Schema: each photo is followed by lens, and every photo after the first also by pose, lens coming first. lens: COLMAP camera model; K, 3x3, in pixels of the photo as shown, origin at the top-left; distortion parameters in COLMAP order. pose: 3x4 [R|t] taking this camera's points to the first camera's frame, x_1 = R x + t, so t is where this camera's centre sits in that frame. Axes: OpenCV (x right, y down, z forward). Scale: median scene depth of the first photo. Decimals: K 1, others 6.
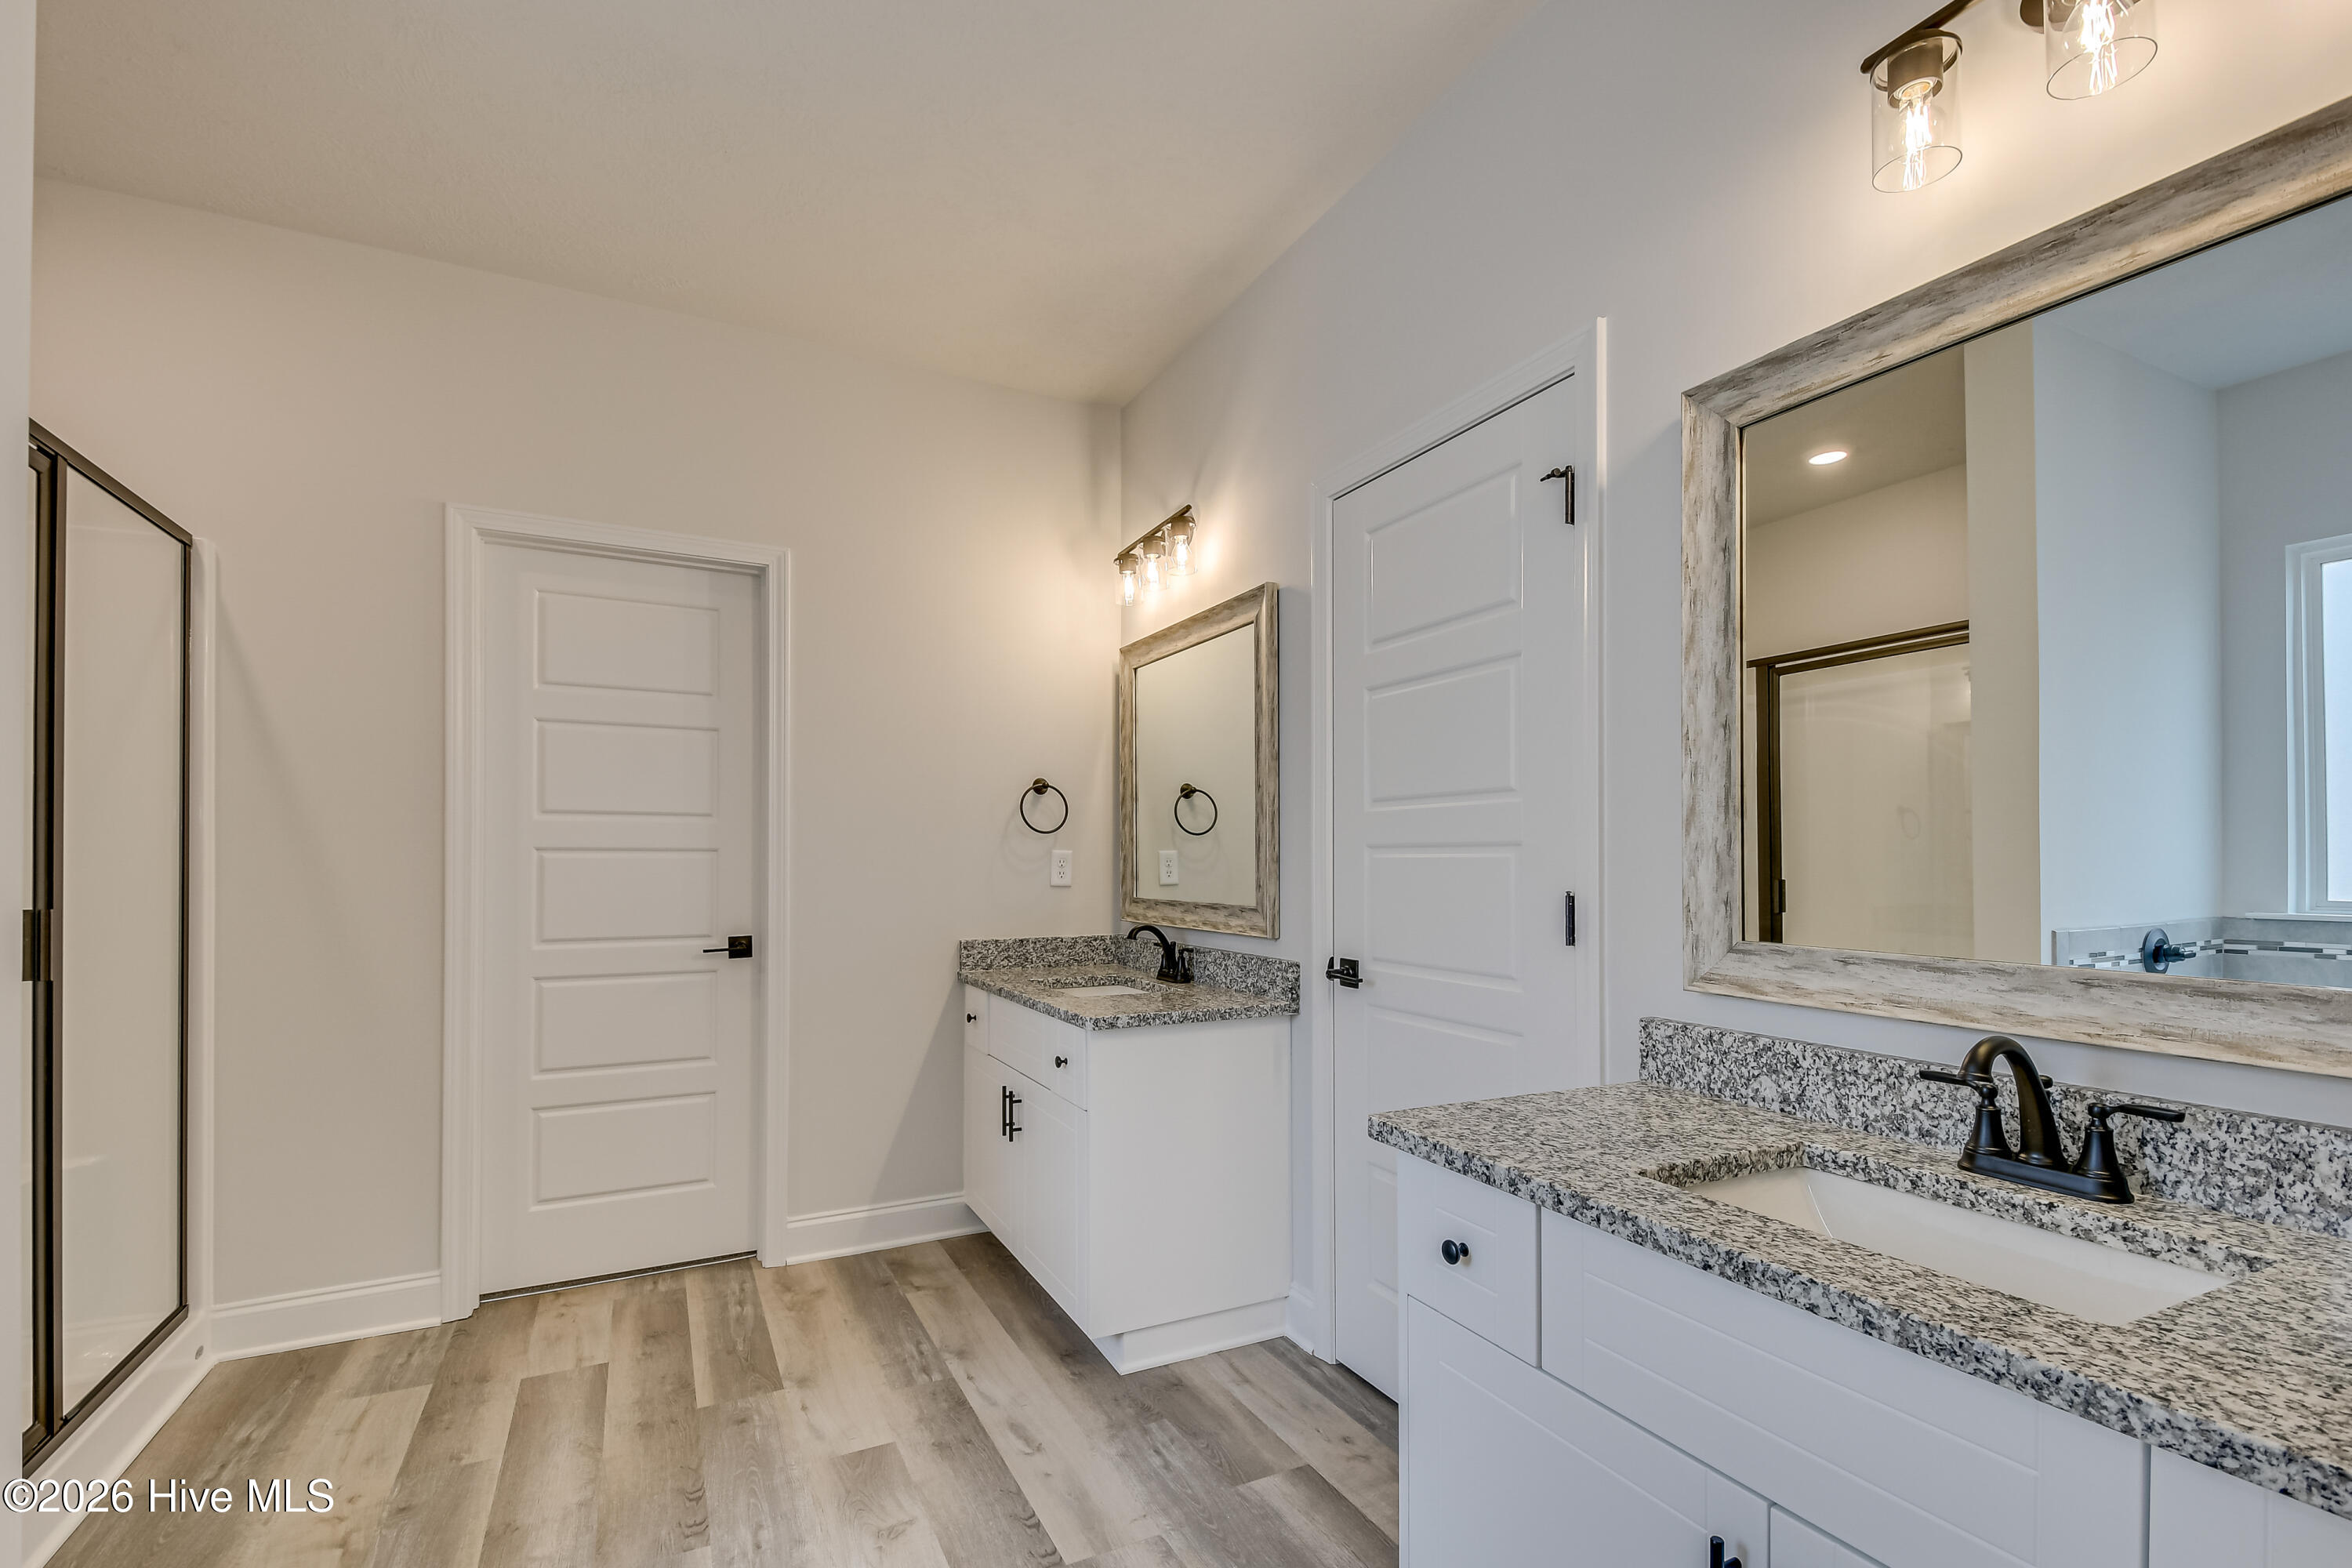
lens RADIAL K [[1005.8, 0, 1144.7], [0, 1005.8, 853.2], [0, 0, 1]] dist [-0.000284, -0.000485]
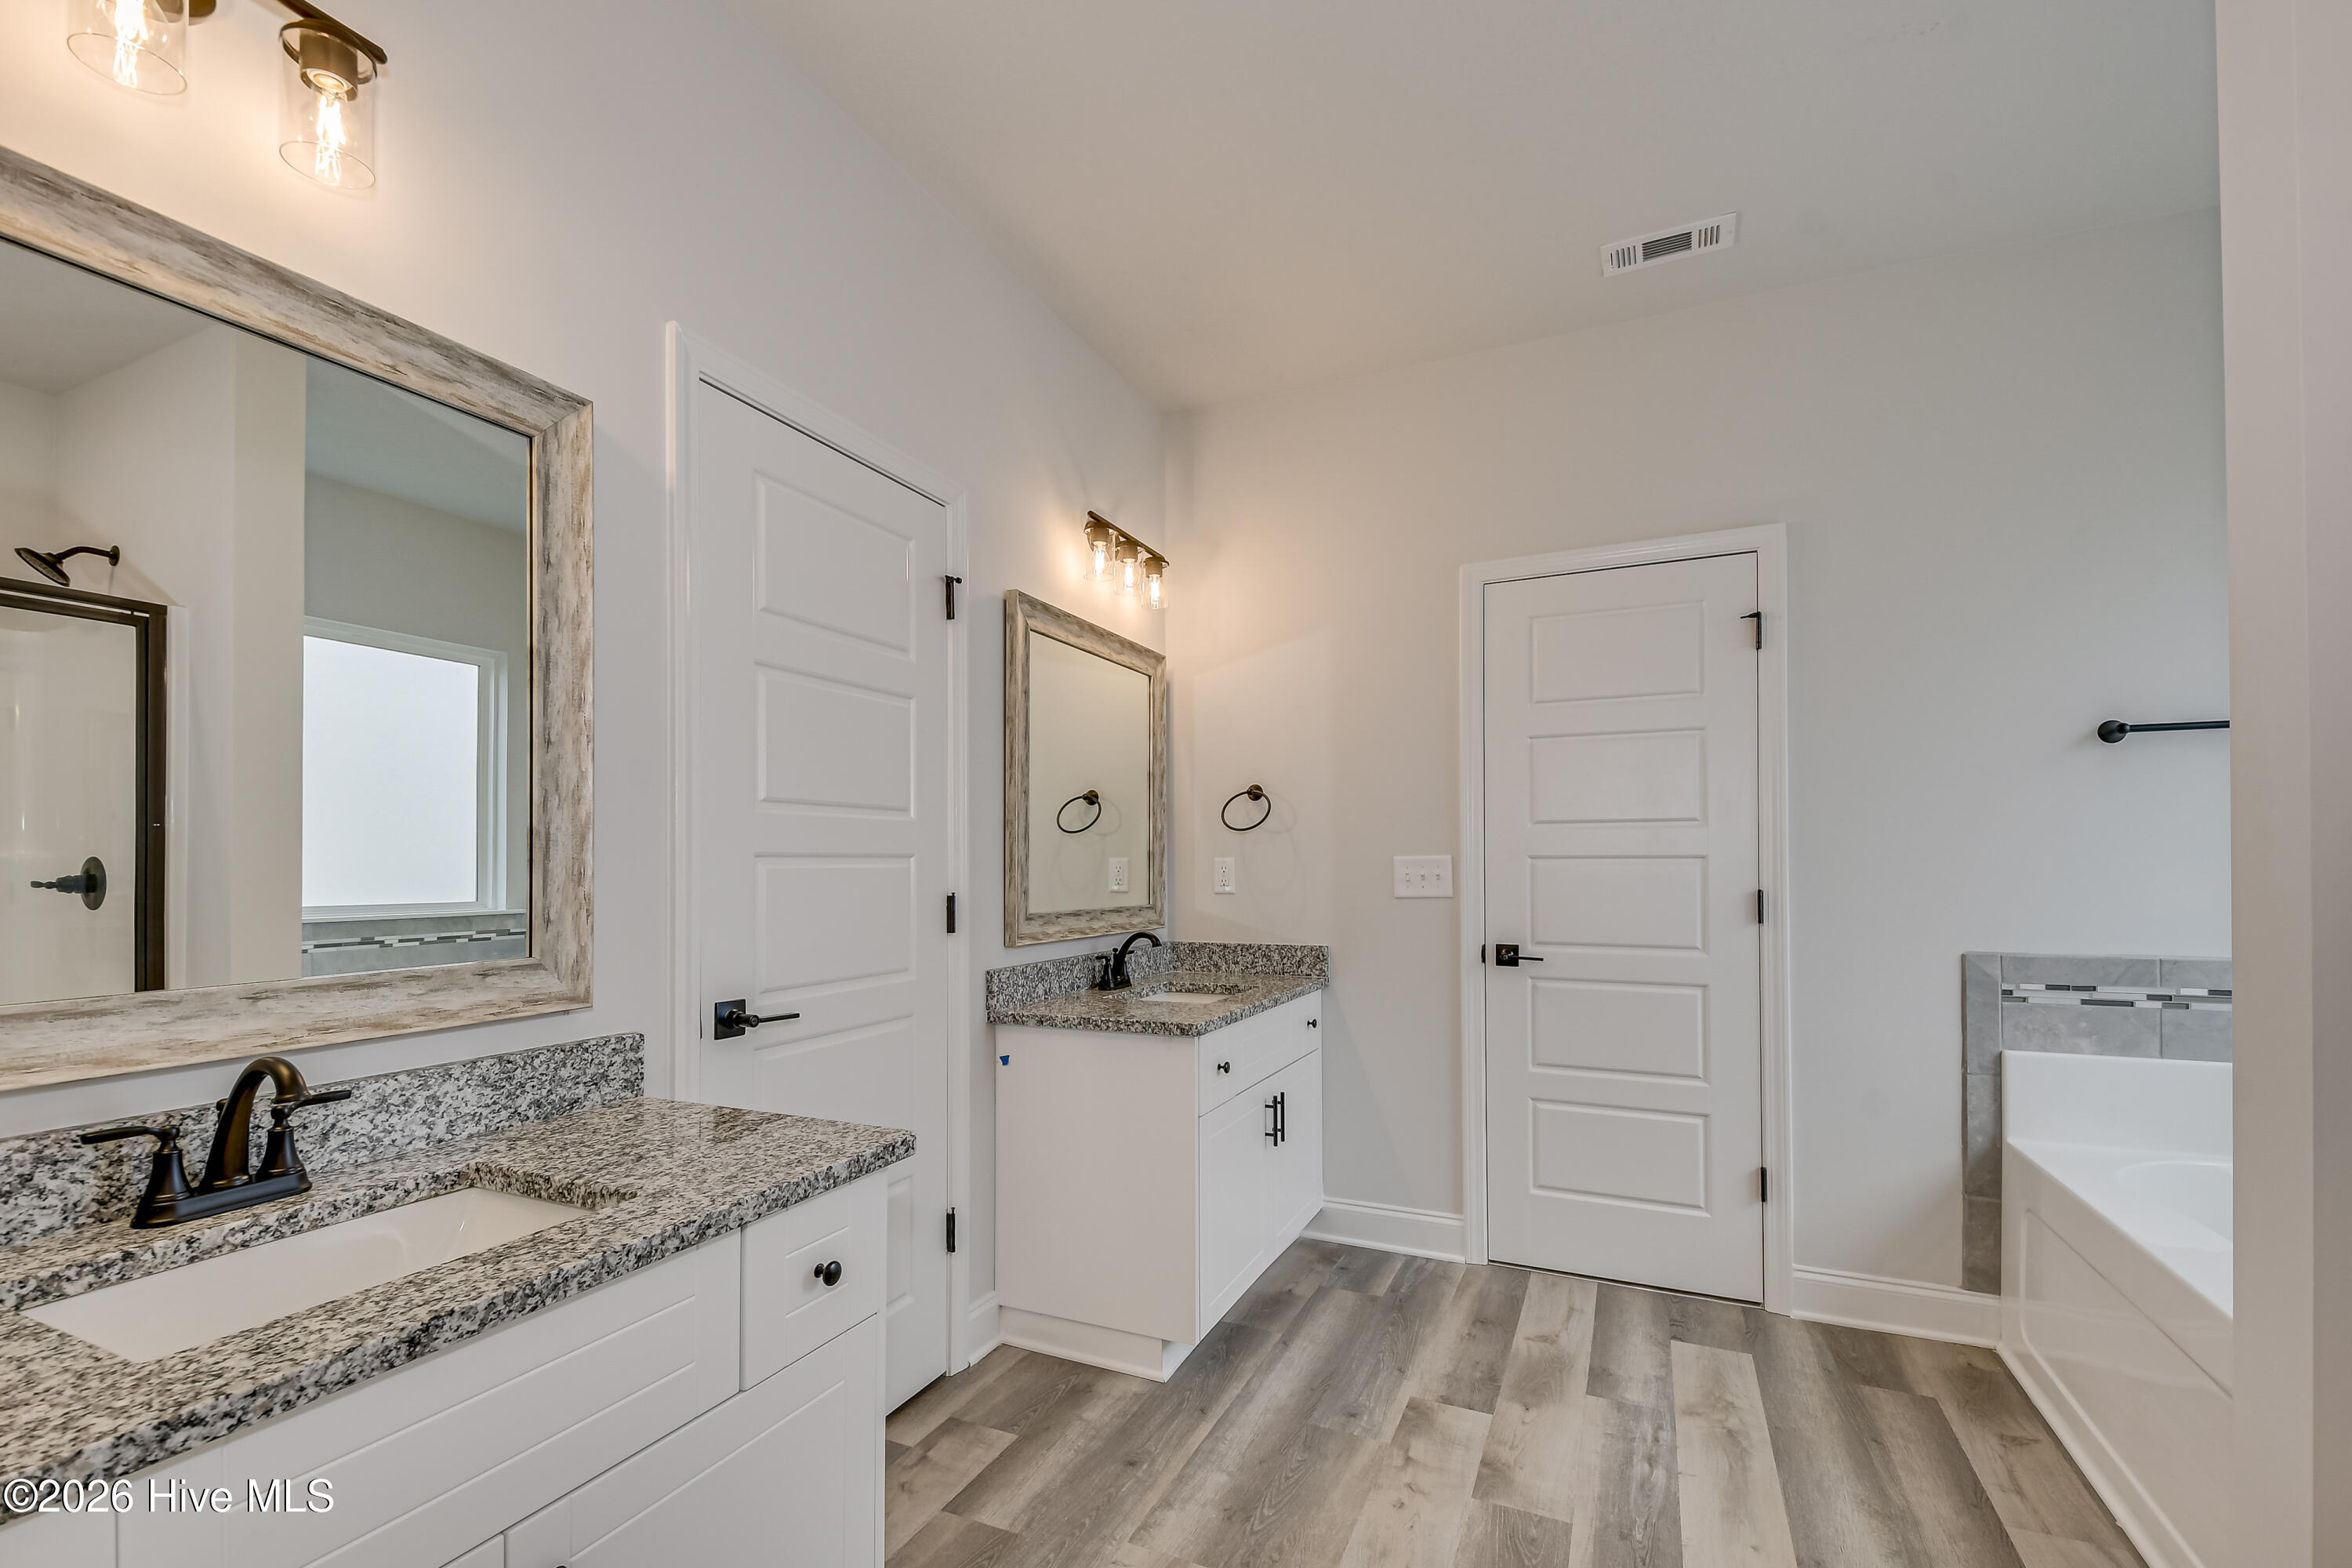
lens RADIAL K [[1037.0, 0, 1167.5], [0, 1037.0, 862.9], [0, 0, 1]] dist [0.013726, -0.015051]
pose [[-0.628715, 0.008984, 0.777584, -0.544444], [0.008918, 0.999951, -0.004342, 0.004525], [-0.777584, 0.004205, -0.628764, 1.071056]]
